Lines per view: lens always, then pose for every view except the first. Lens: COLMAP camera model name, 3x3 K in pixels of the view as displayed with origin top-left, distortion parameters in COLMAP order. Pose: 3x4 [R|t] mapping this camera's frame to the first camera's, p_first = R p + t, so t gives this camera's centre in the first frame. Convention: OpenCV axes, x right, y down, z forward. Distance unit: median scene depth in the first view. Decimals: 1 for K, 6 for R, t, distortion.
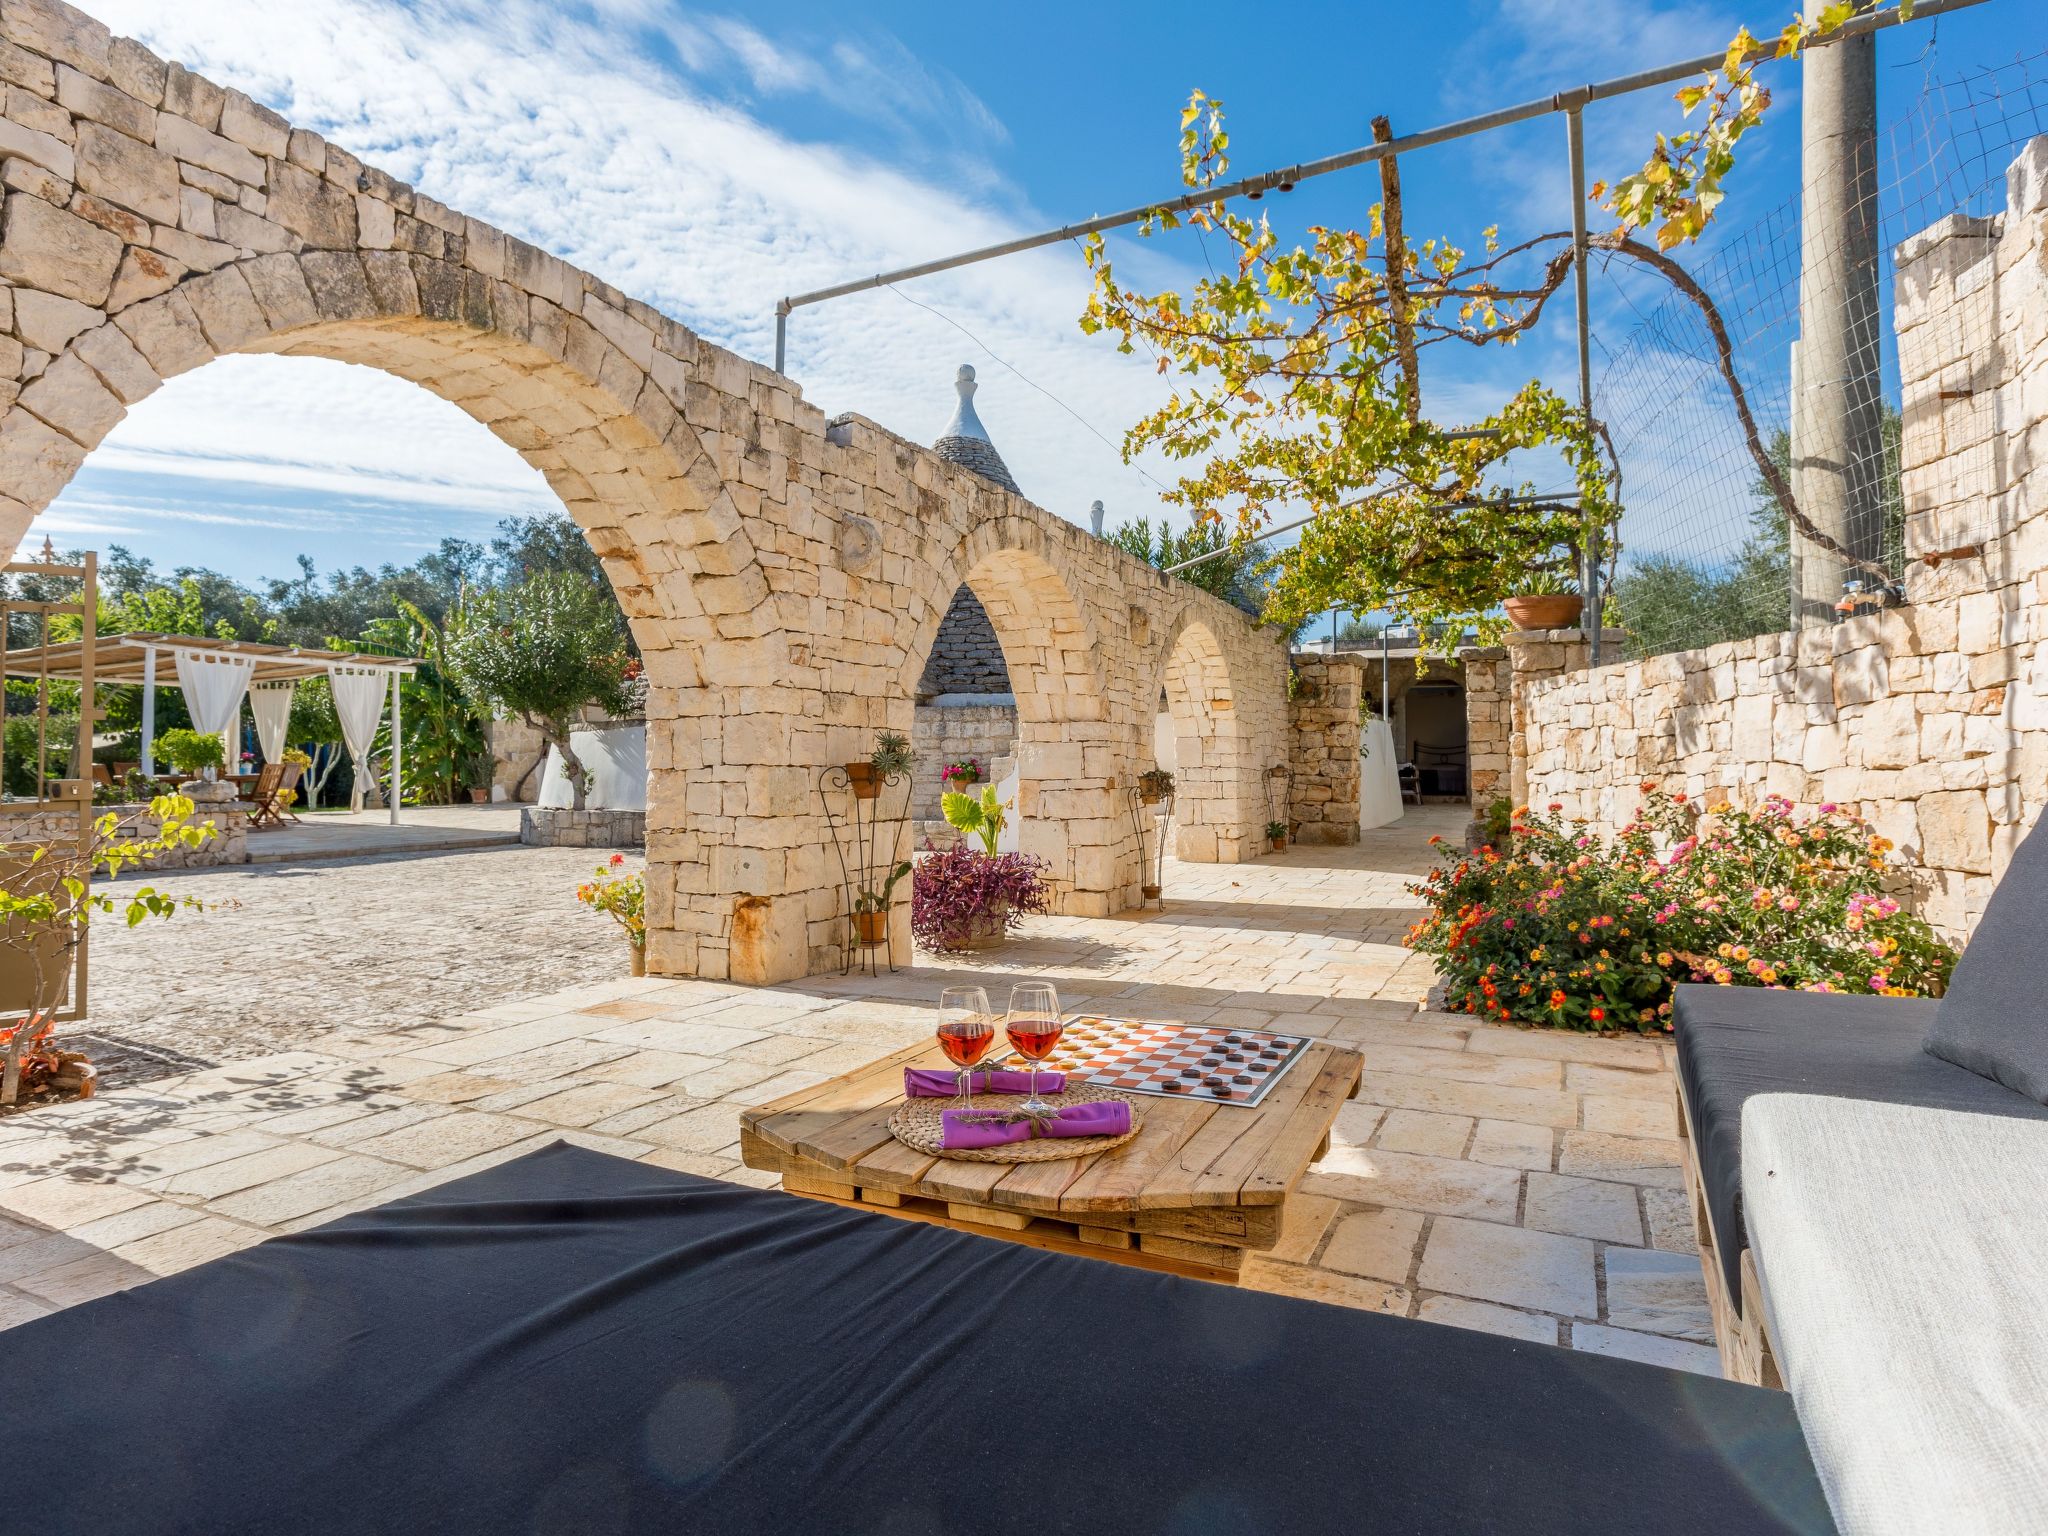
lens RADIAL K [[1077.0, 0, 1016.4], [0, 1077.0, 776.5], [0, 0, 1]] dist [-0.001425, 0.000074]
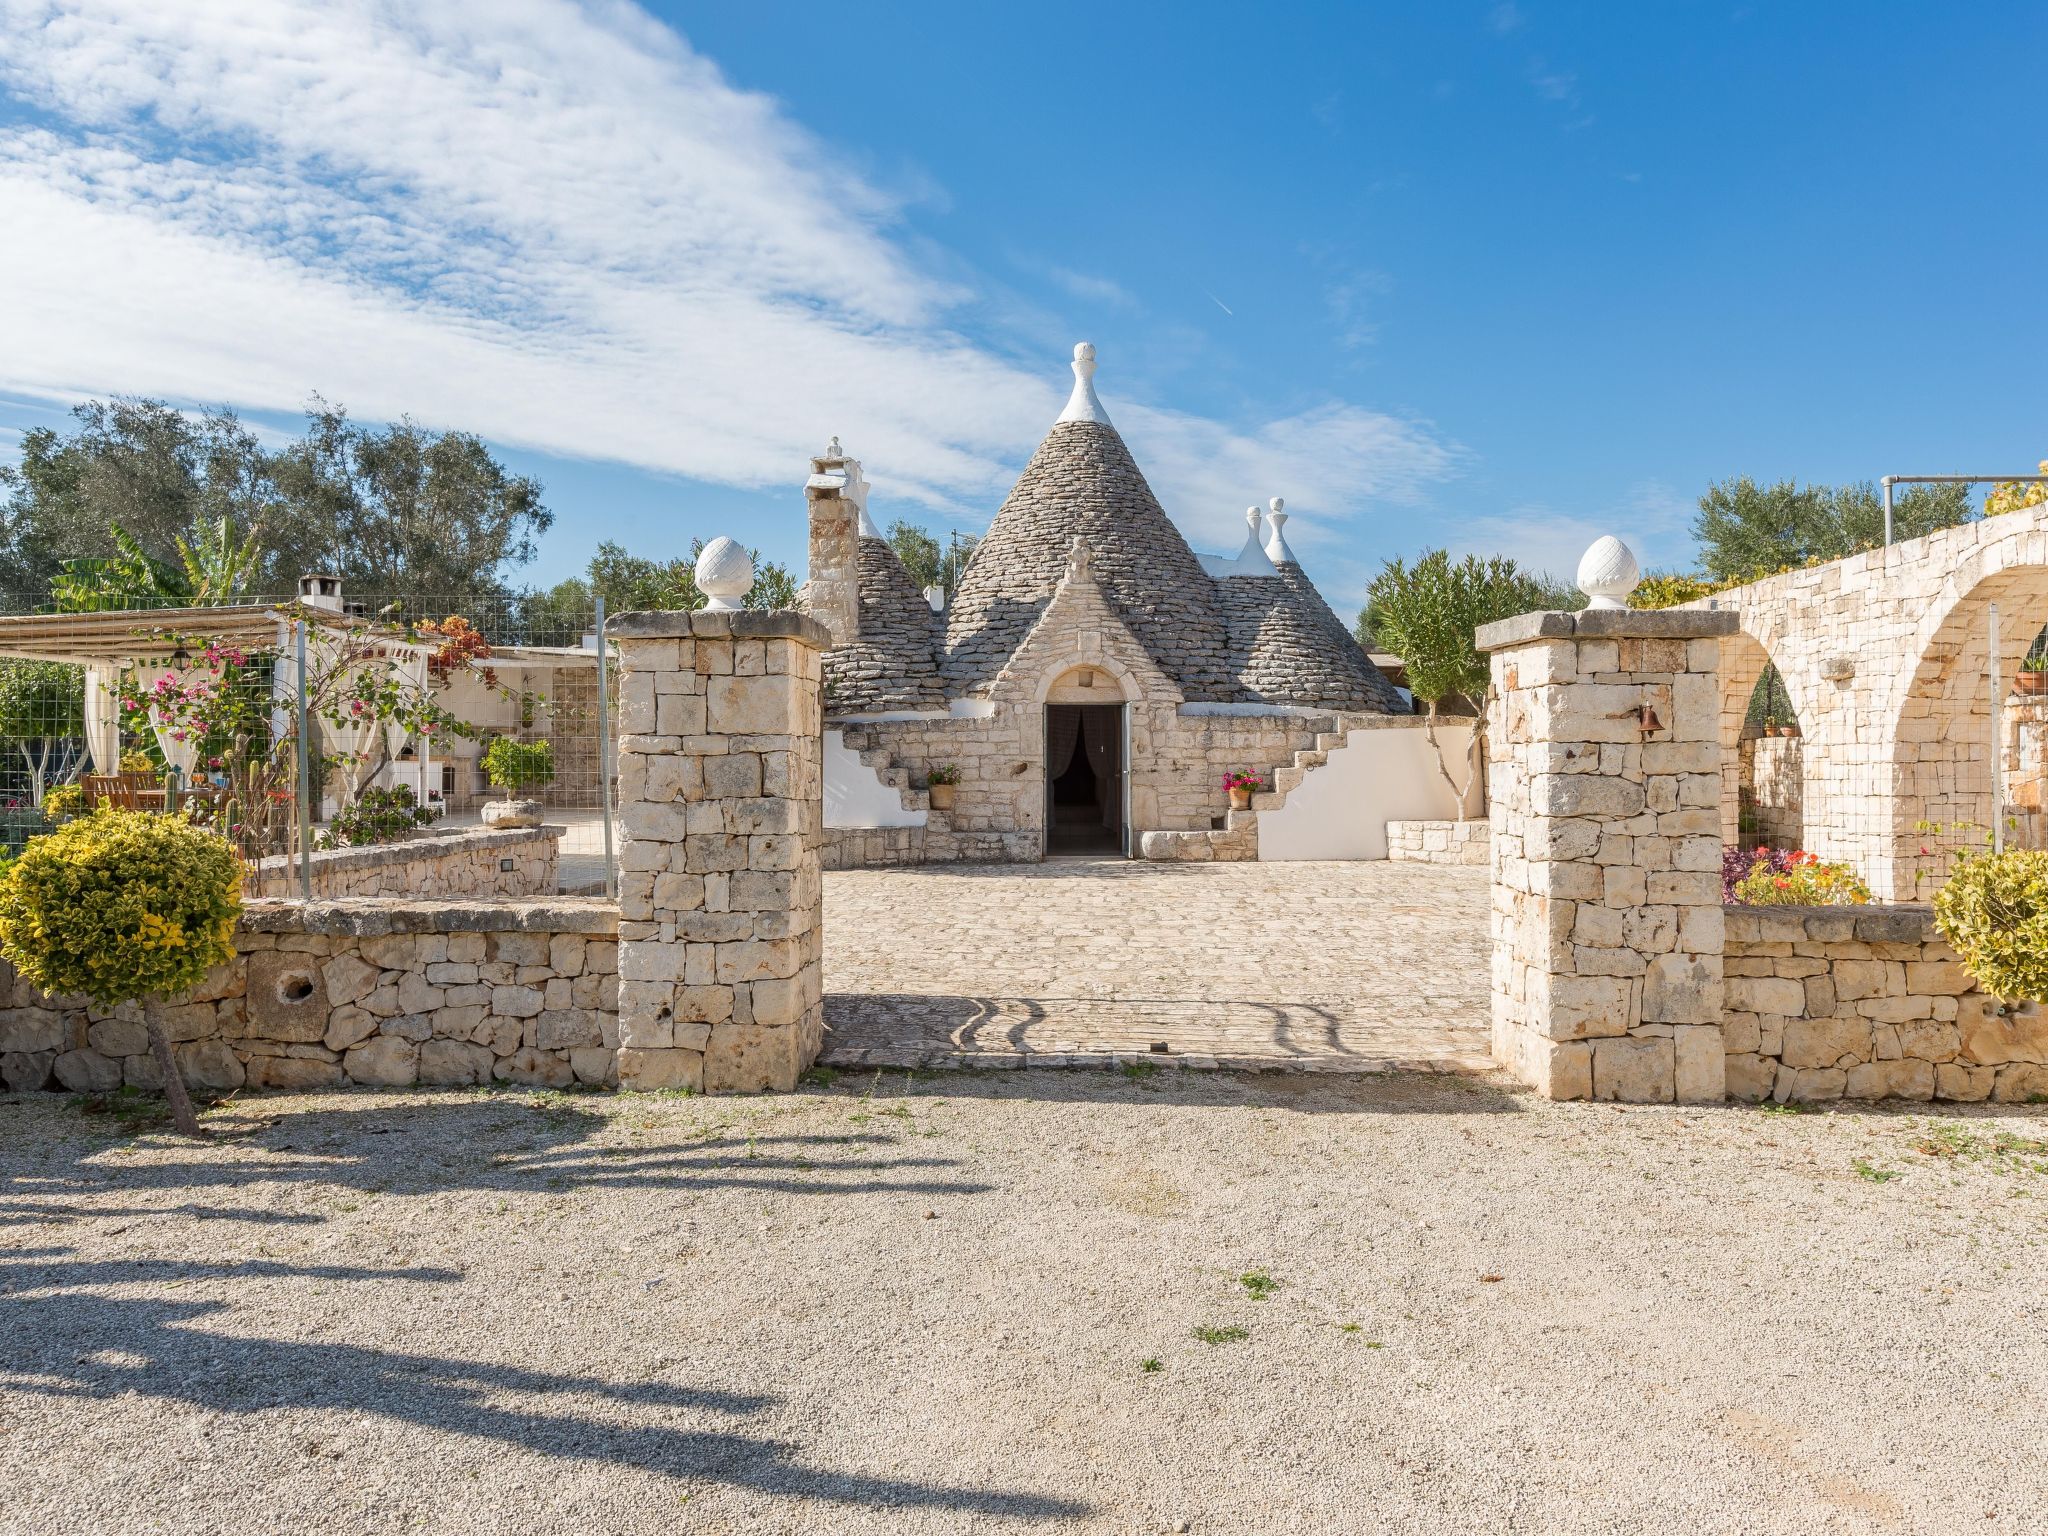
lens RADIAL K [[1373.4, 0, 1042.4], [0, 1373.4, 786.5], [0, 0, 1]] dist [0.037681, 0.015052]
pose [[0.922675, -0.007261, 0.385511, -0.650907], [0.003417, 0.999937, 0.010654, -0.013082], [-0.385564, -0.008513, 0.922642, -0.101038]]
